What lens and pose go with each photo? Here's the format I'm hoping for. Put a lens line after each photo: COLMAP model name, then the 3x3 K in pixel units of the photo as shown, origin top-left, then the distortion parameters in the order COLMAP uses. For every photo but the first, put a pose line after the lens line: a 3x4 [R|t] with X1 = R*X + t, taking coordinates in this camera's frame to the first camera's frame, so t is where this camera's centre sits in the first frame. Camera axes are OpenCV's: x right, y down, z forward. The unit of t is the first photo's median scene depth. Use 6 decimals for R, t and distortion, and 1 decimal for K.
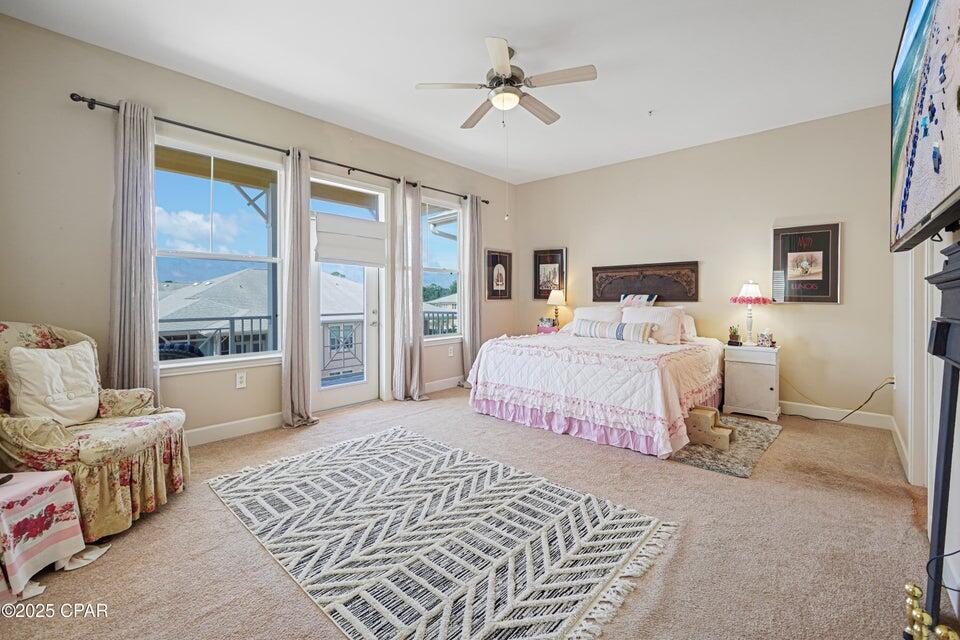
lens RADIAL K [[406.7, 0, 480.4], [0, 406.7, 303.1], [0, 0, 1]] dist [-0.001022, 0.000331]
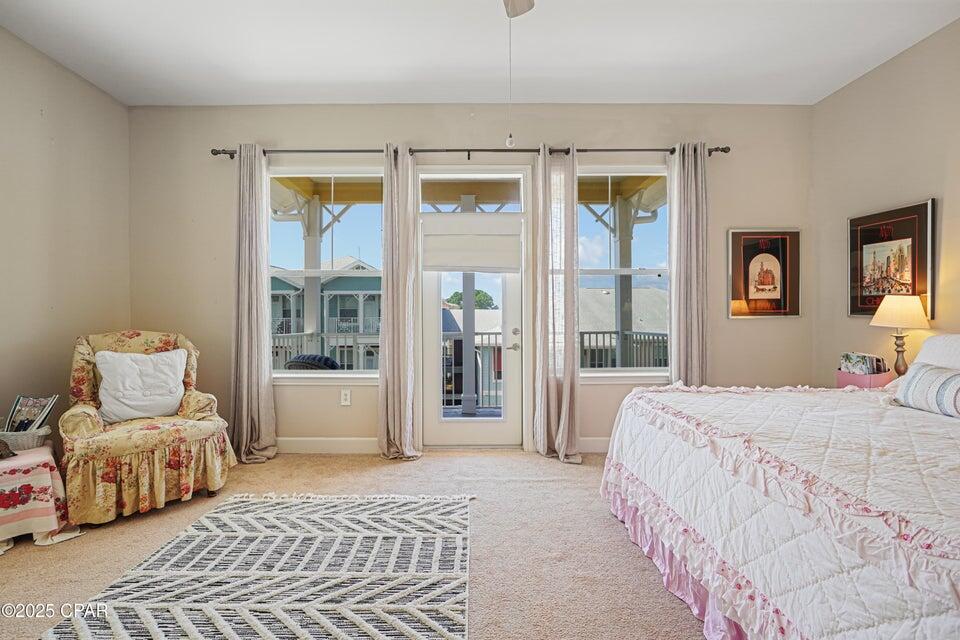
lens RADIAL K [[408.8, 0, 468.5], [0, 408.8, 319.3], [0, 0, 1]] dist [-0.014916, 0.004675]
pose [[0.672749, 0.007802, -0.739830, 0.337141], [-0.008444, 0.999960, 0.002867, -0.003720], [0.739823, 0.004318, 0.672788, 0.556787]]
